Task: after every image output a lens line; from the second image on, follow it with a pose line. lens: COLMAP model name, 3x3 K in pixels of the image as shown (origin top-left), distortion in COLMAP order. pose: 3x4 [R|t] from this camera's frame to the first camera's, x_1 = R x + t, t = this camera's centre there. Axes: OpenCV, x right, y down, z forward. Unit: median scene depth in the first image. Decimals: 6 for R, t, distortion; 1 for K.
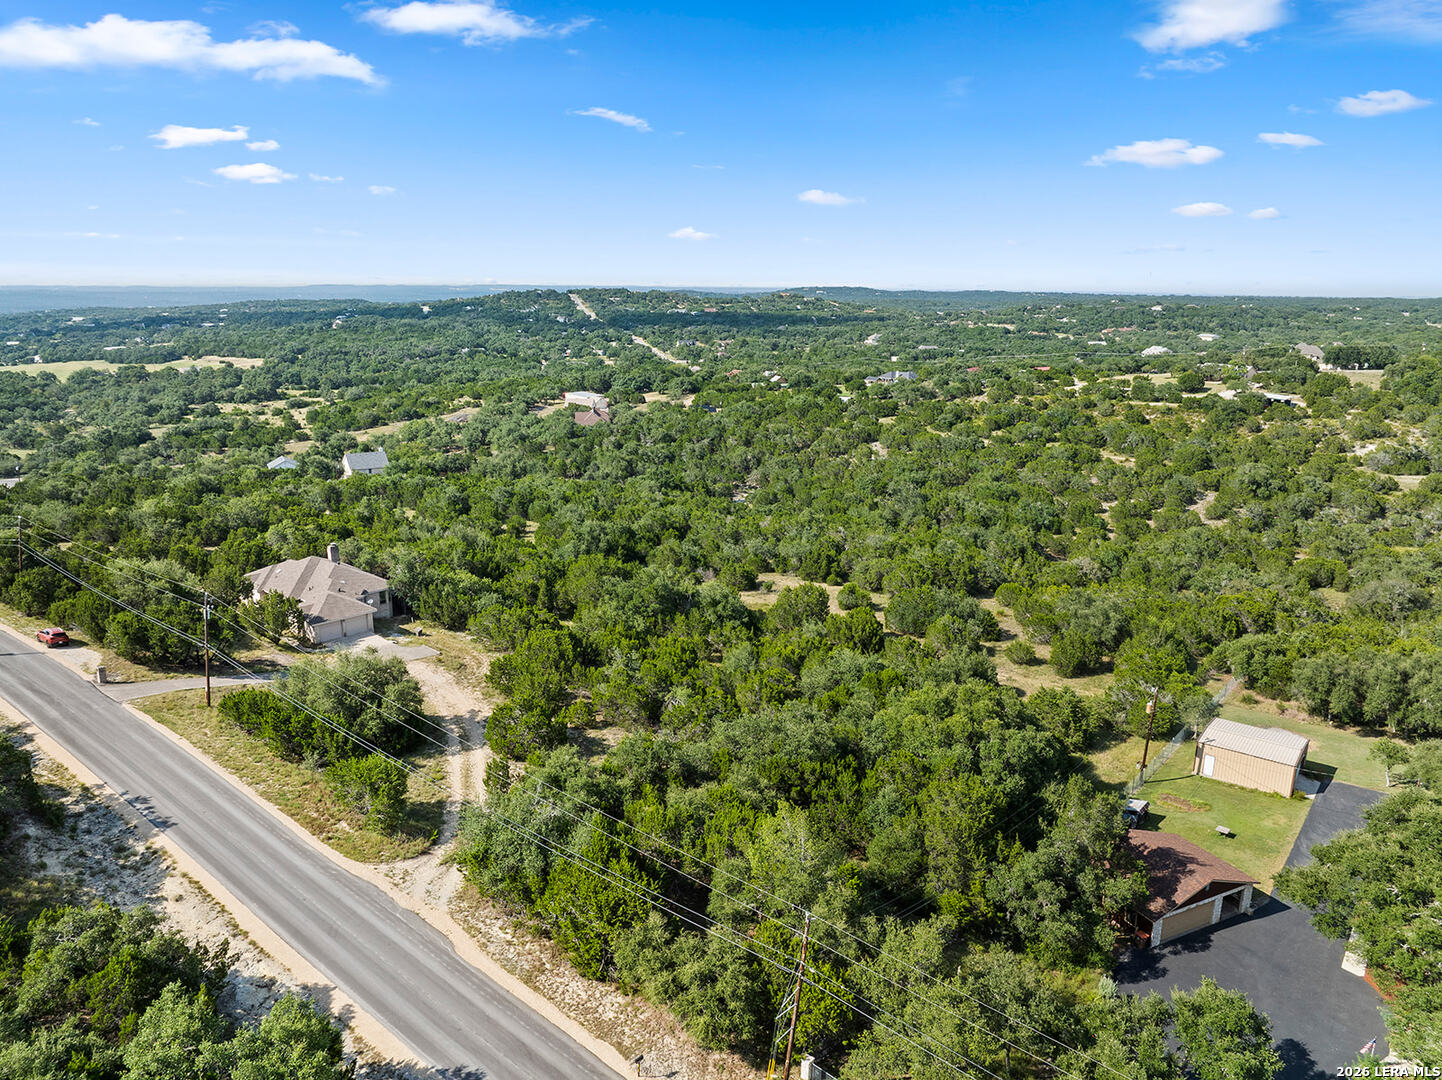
lens RADIAL K [[1019.0, 0, 721.0], [0, 1019.0, 540.0], [0, 0, 1]] dist [-0.050888, 0.019032]
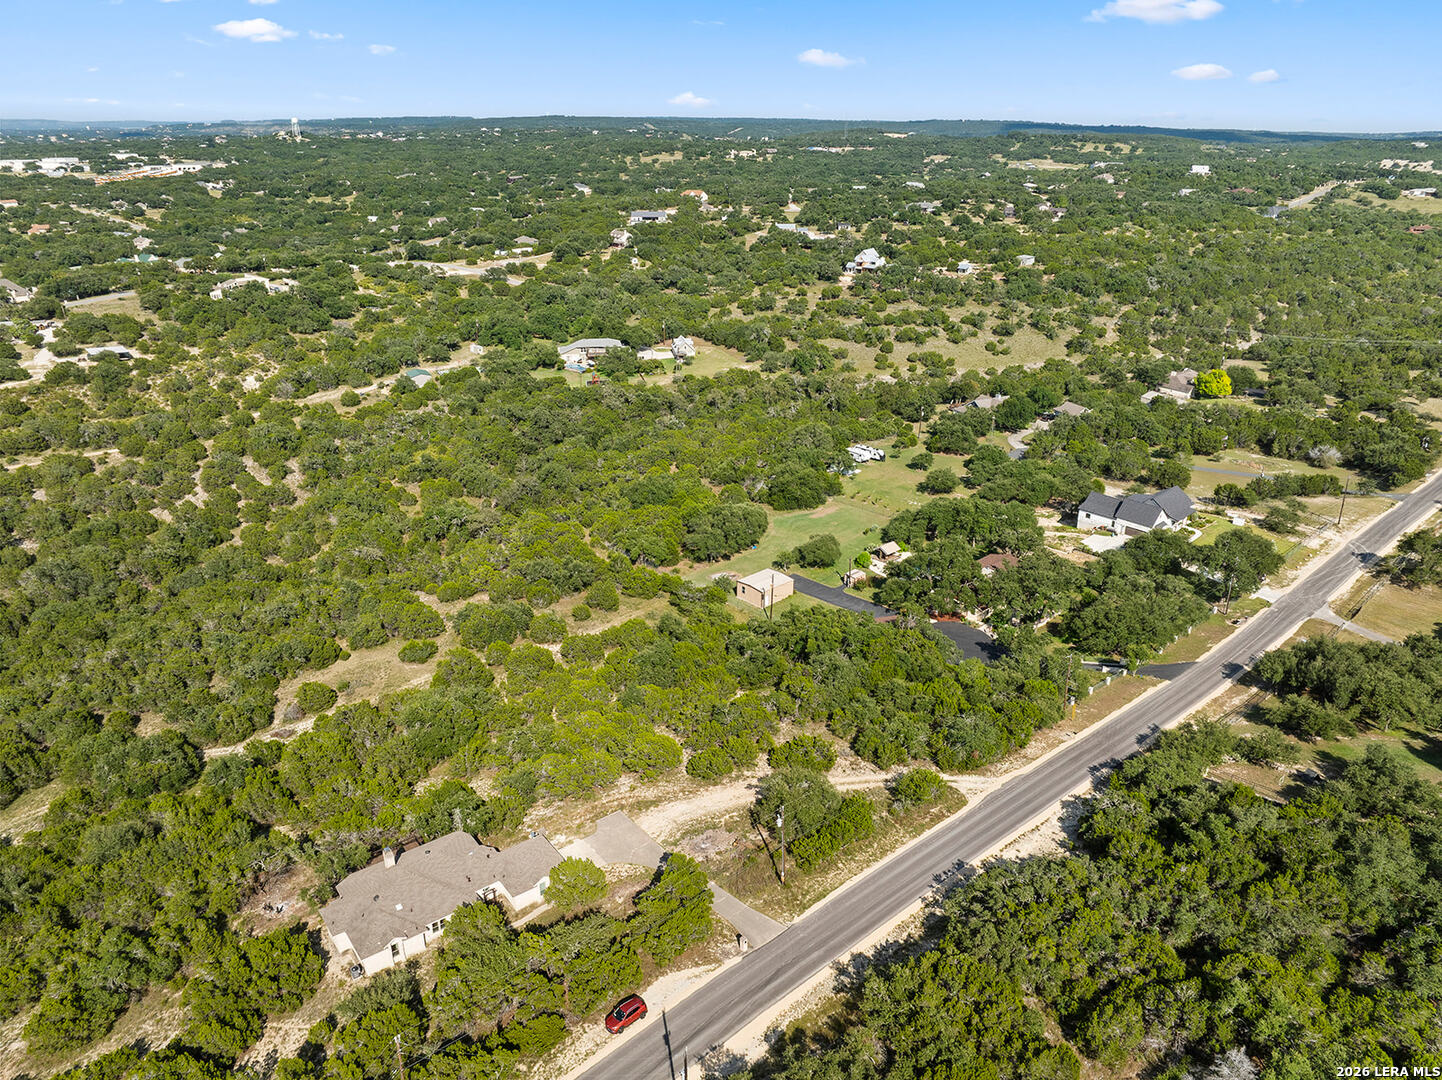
lens RADIAL K [[1019.0, 0, 721.0], [0, 1019.0, 540.0], [0, 0, 1]] dist [-0.050888, 0.019032]
pose [[0.153055, -0.387188, 0.909208, -1.226112], [0.234908, 0.907931, 0.347100, -0.565298], [-0.959892, 0.160455, 0.229917, 0.566085]]
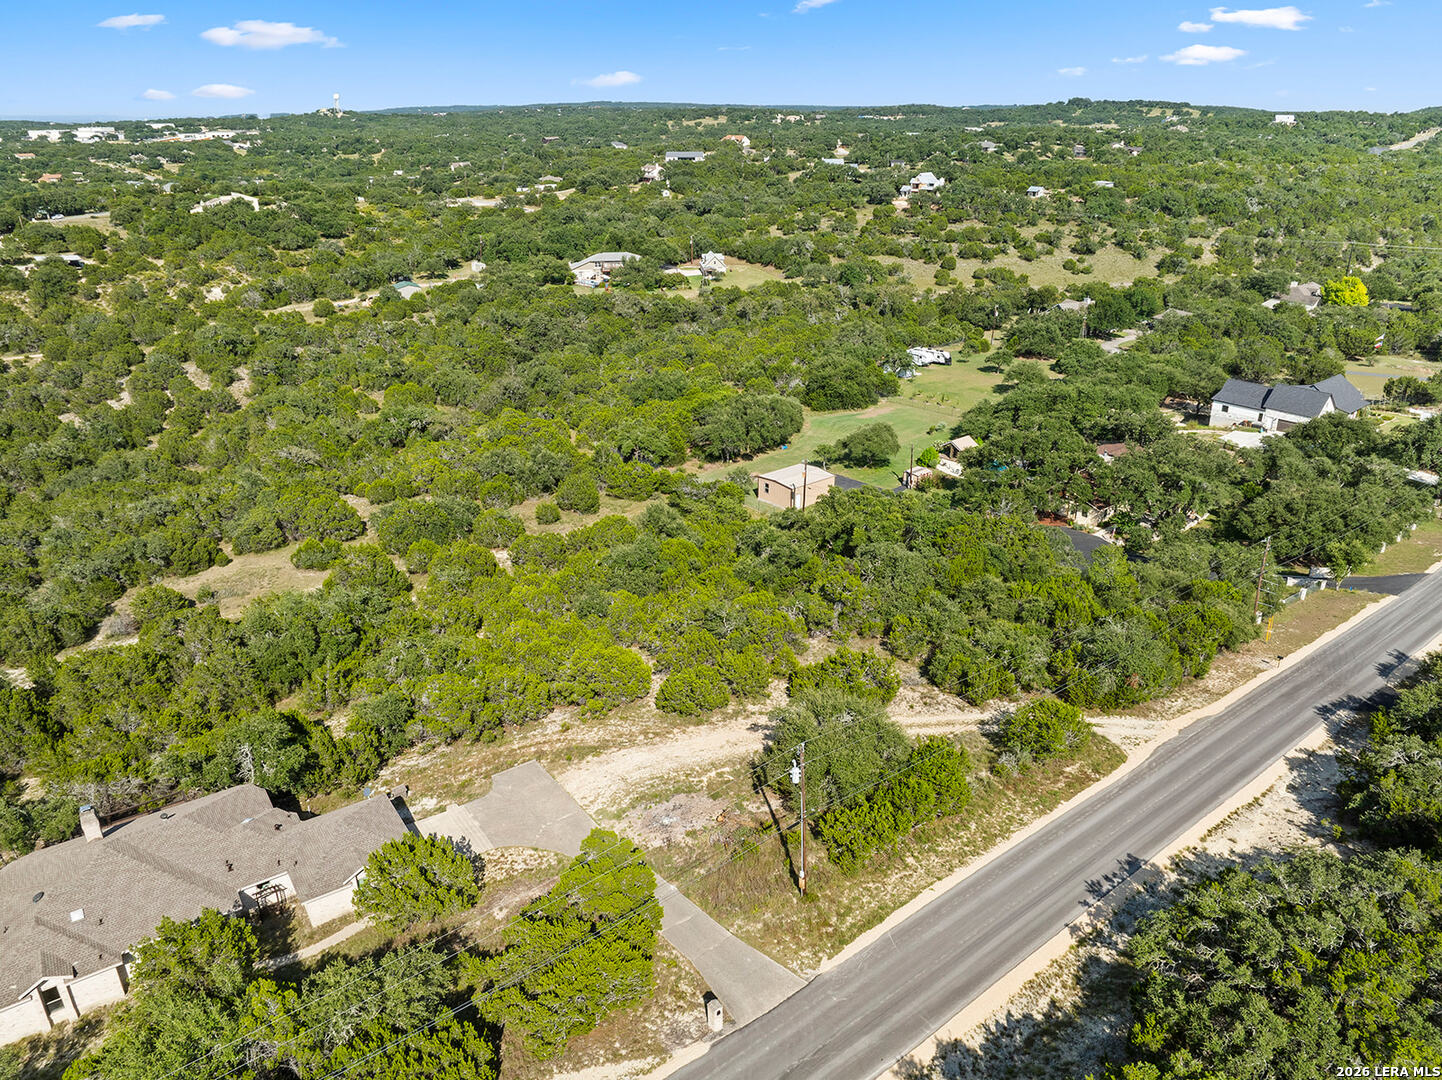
lens RADIAL K [[1024.2, 0, 721.3], [0, 1024.2, 533.4], [0, 0, 1]] dist [-0.068250, 0.046250]
pose [[0.197268, -0.384328, 0.901874, -0.840039], [0.239943, 0.910900, 0.335691, -0.243452], [-0.950533, 0.150177, 0.271909, 0.662864]]
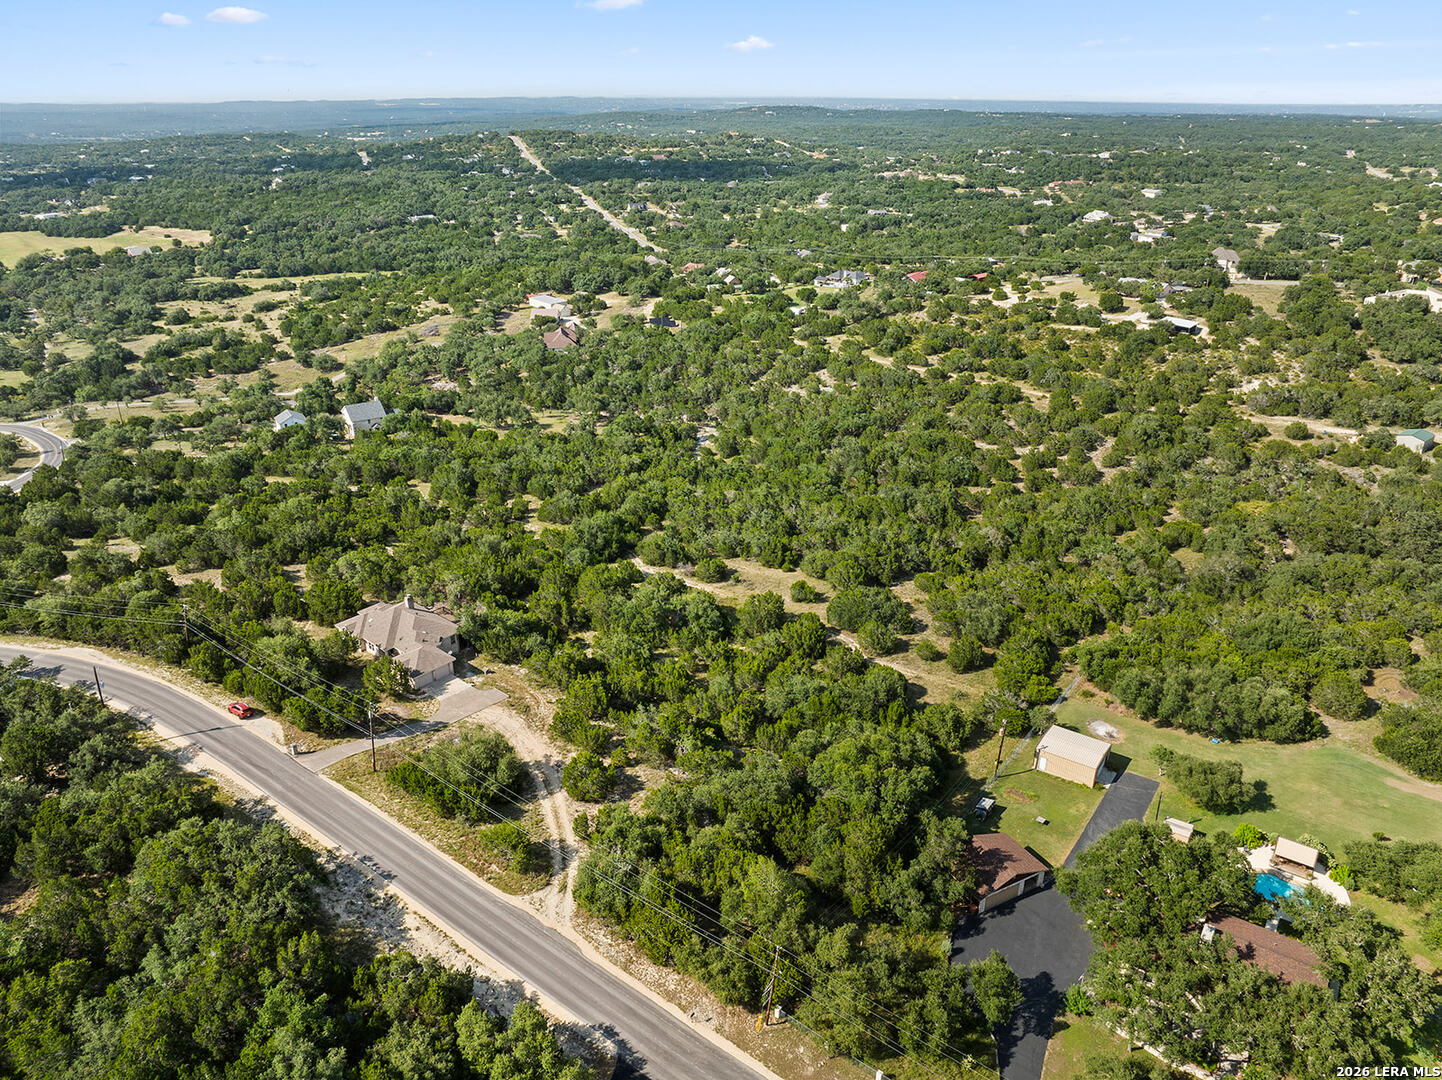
lens RADIAL K [[1026.1, 0, 721.5], [0, 1026.1, 520.4], [0, 0, 1]] dist [-0.039272, -0.001345]
pose [[0.998662, -0.024188, 0.045704, -0.042935], [0.017001, 0.988302, 0.151562, -0.340618], [-0.048835, -0.150582, 0.987391, -0.375962]]
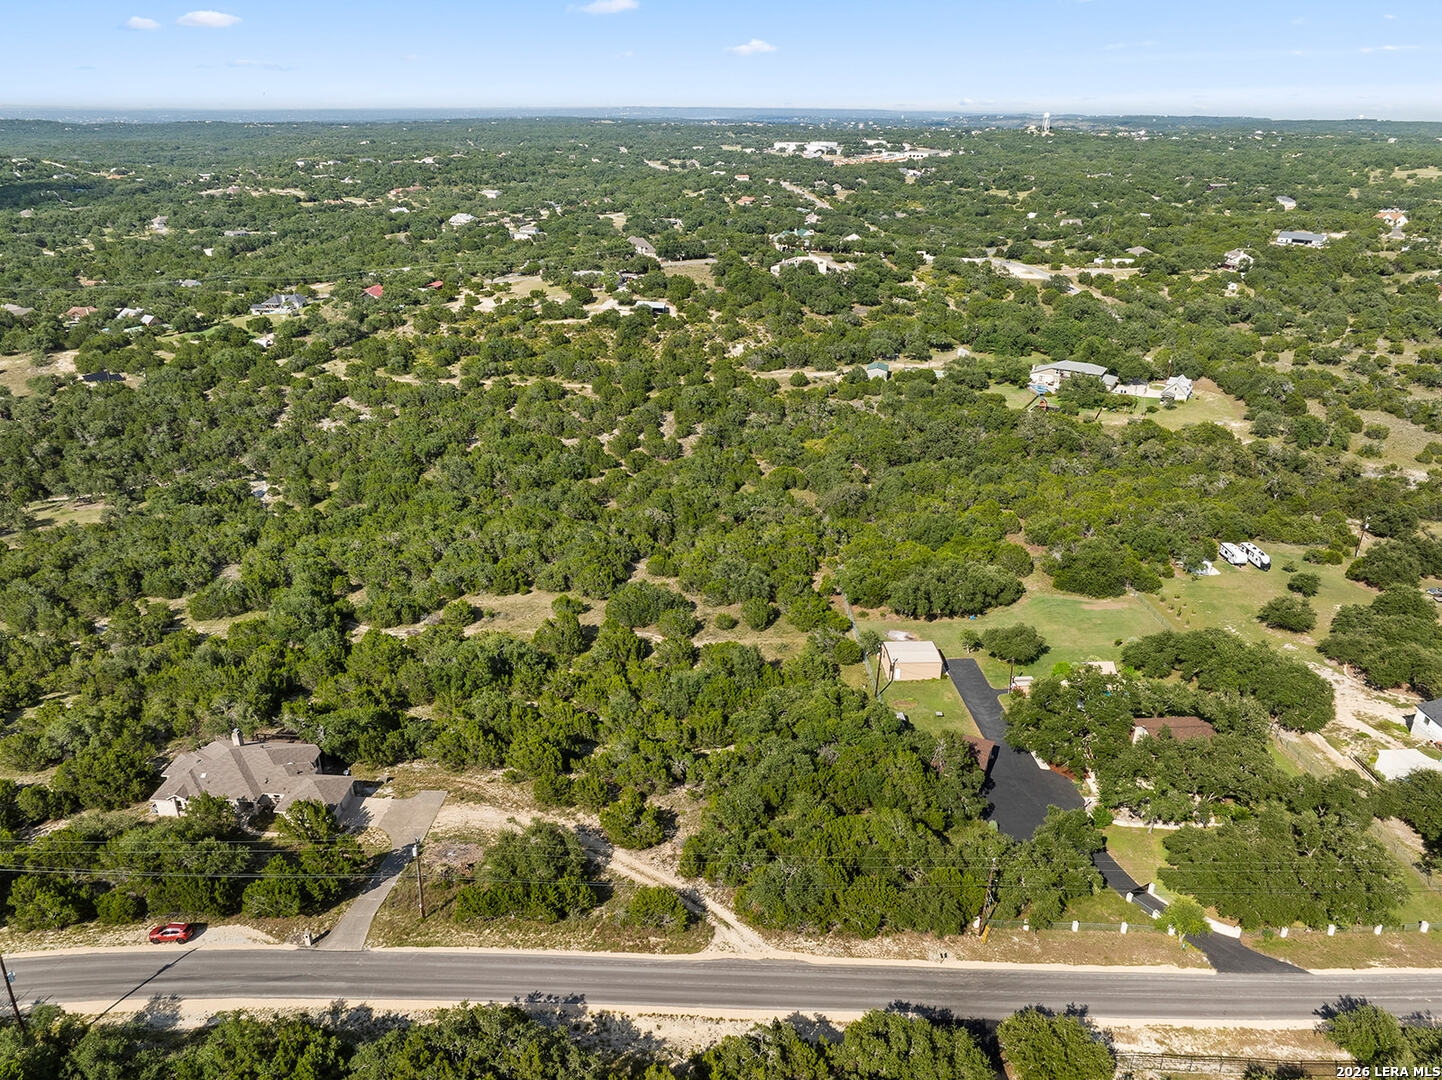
lens RADIAL K [[1019.0, 0, 721.0], [0, 1019.0, 540.0], [0, 0, 1]] dist [-0.050888, 0.019032]
pose [[0.756974, -0.257289, 0.600660, -0.687463], [0.154214, 0.963596, 0.218404, -0.398793], [-0.634987, -0.072696, 0.769095, -0.125115]]
